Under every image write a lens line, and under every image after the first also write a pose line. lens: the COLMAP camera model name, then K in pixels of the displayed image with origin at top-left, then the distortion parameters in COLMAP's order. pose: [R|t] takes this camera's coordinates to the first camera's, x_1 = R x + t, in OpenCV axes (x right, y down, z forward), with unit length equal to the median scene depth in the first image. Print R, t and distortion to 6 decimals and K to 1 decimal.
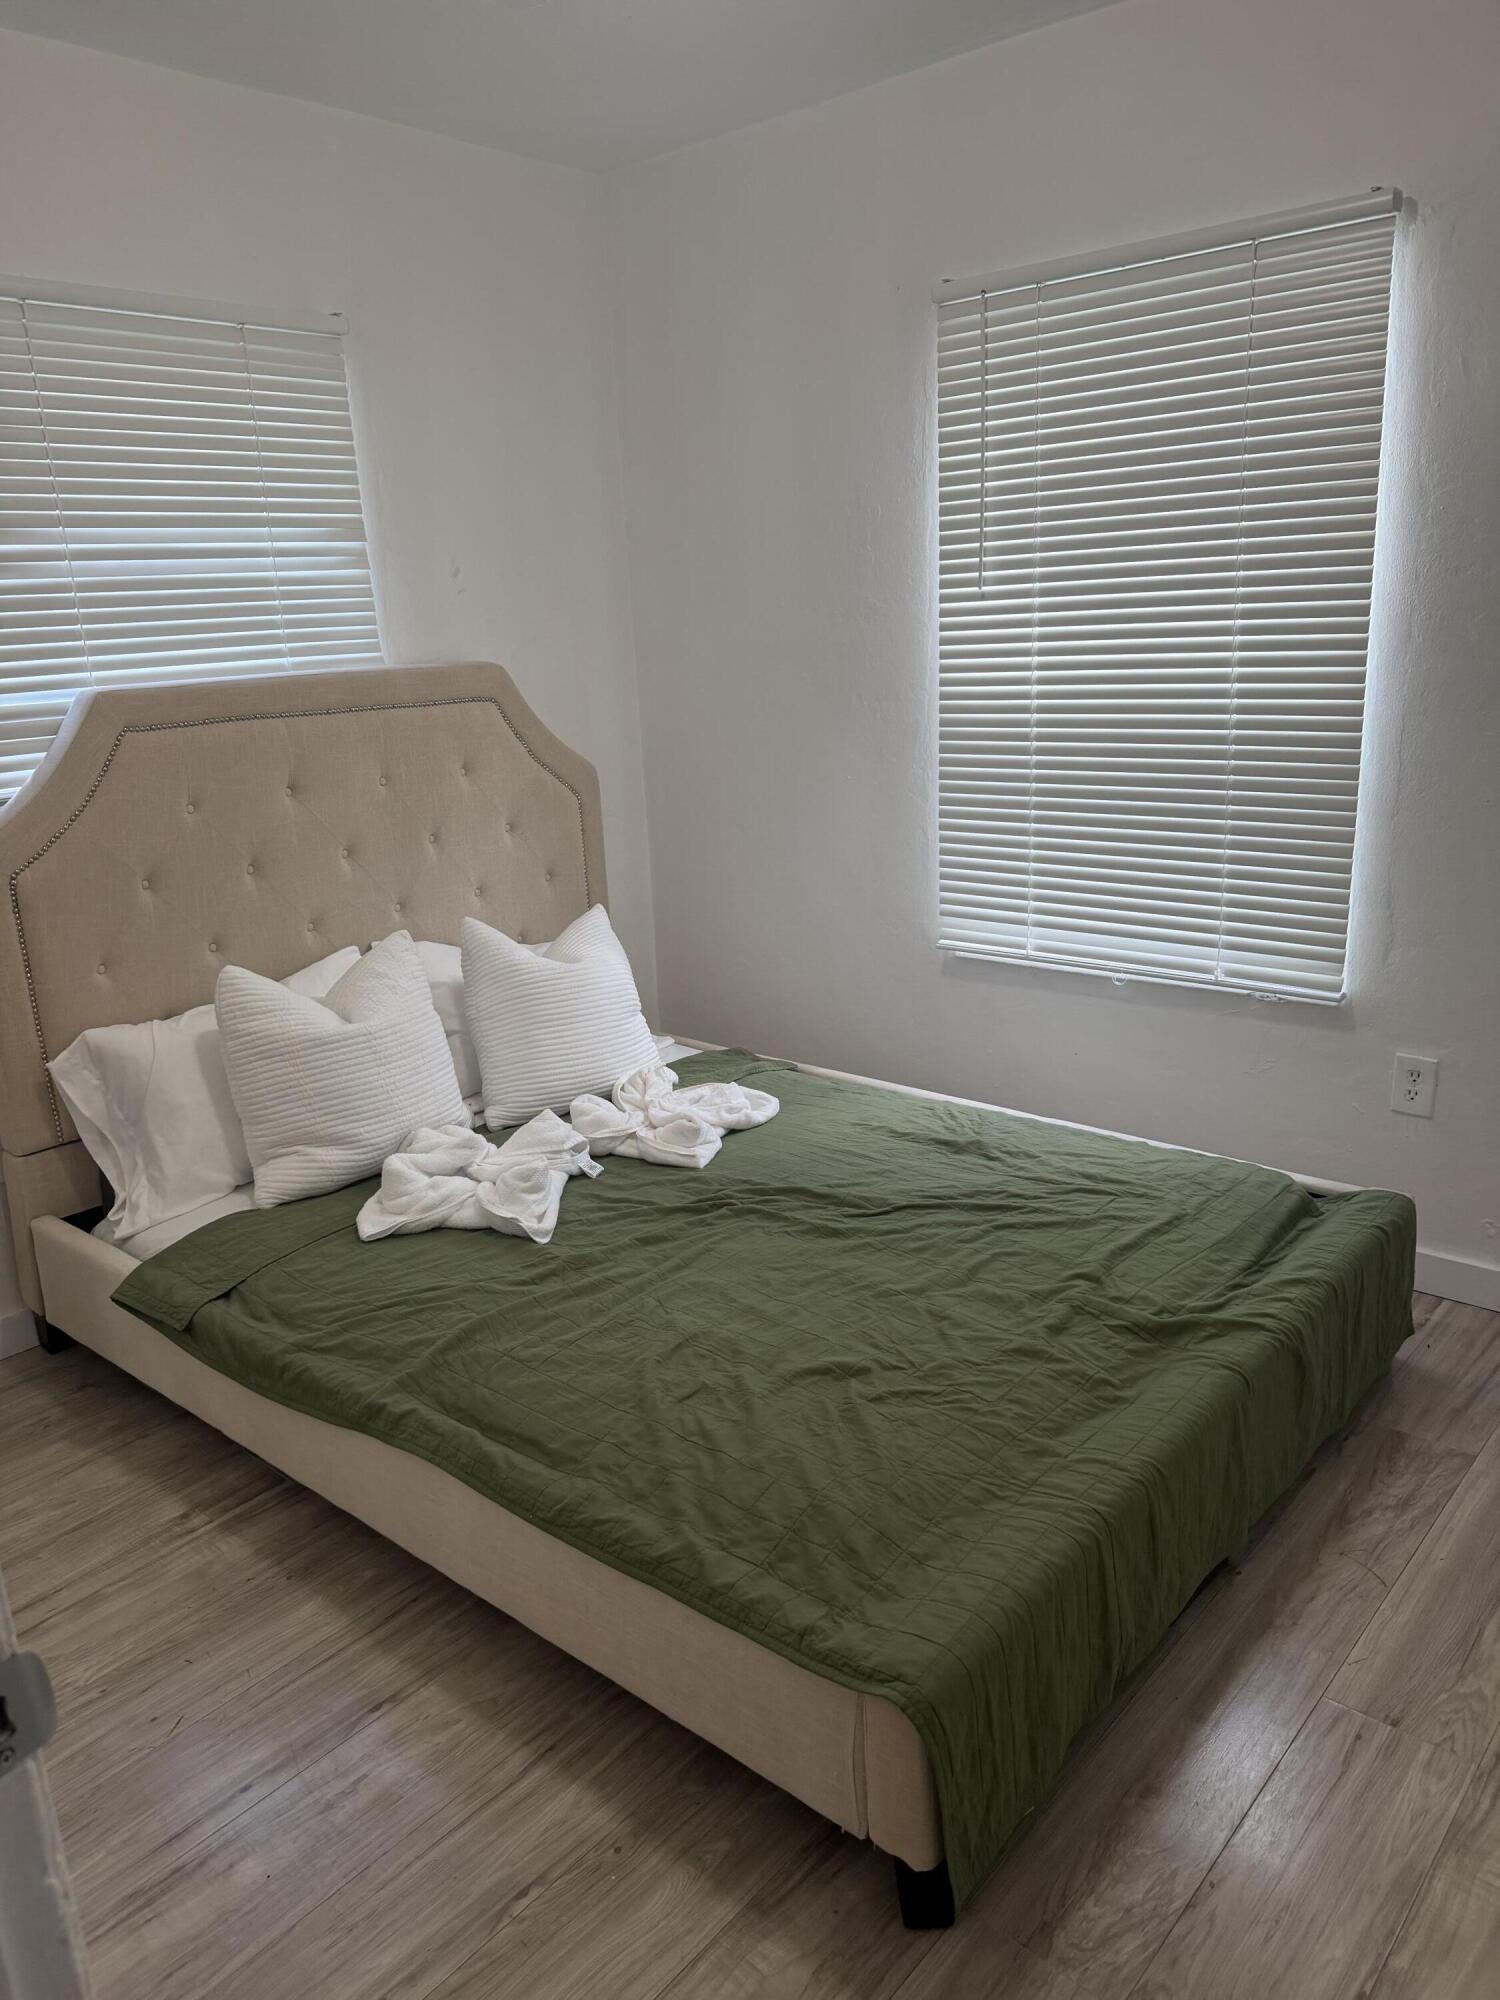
lens RADIAL K [[1437.3, 0, 750.0], [0, 1437.3, 1000.0], [0, 0, 1]] dist [-0.000320, -0.002249]
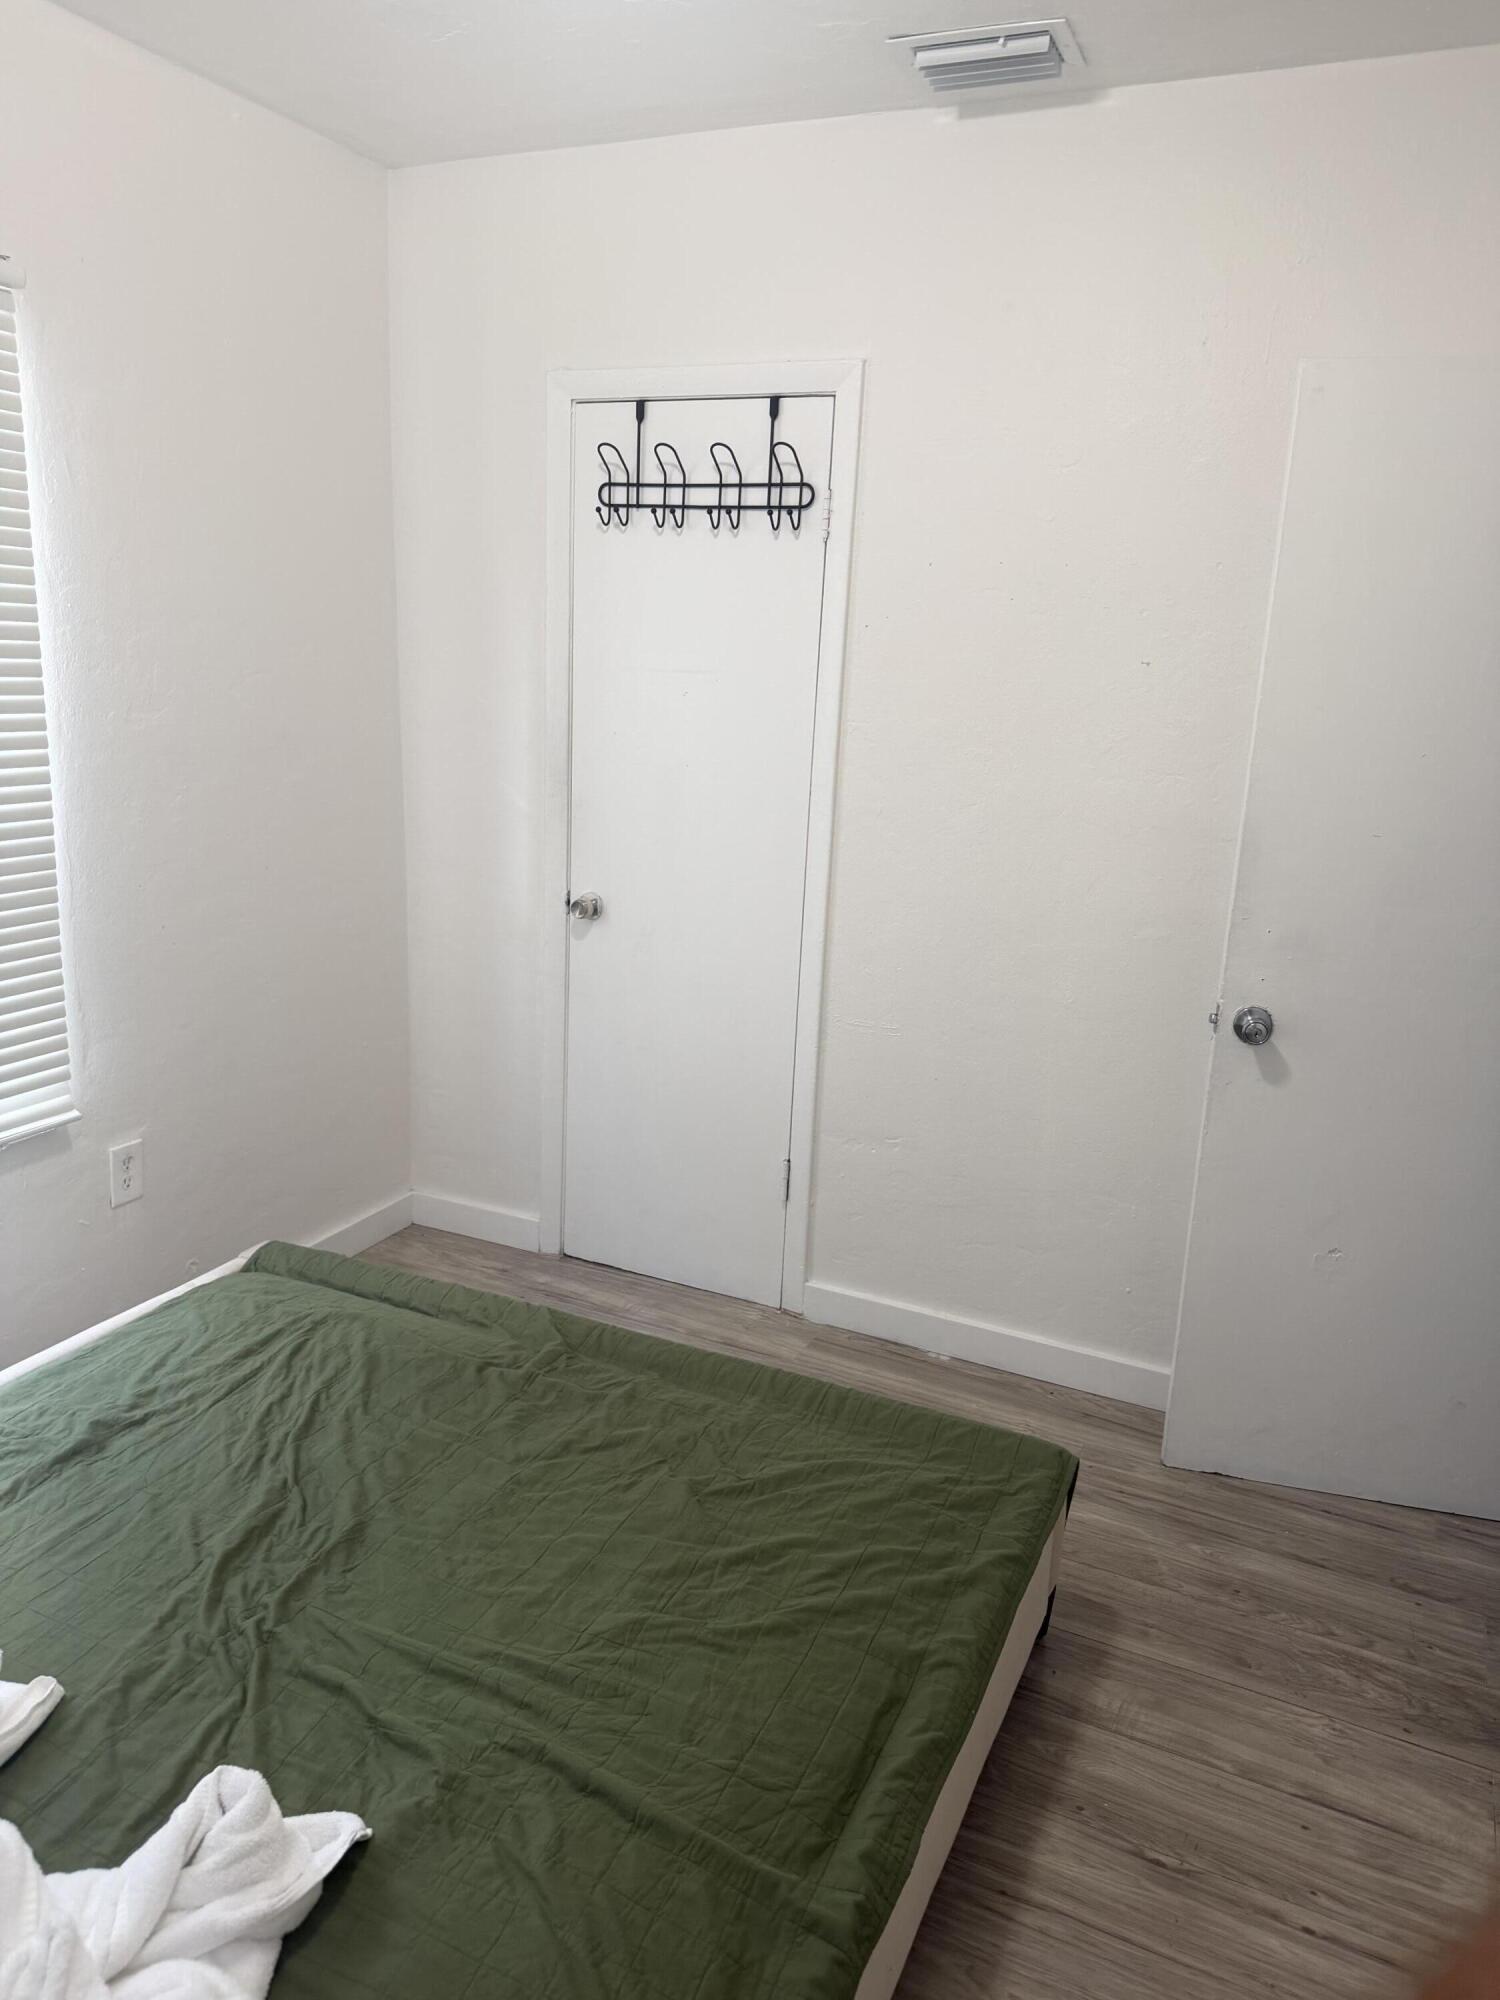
lens RADIAL K [[1437.3, 0, 750.0], [0, 1437.3, 1000.0], [0, 0, 1]] dist [-0.000320, -0.002249]
pose [[-0.276264, -0.200193, 0.940000, -0.886362], [0.226638, 0.936911, 0.266144, -0.341701], [-0.933977, 0.286566, -0.213463, 1.201463]]
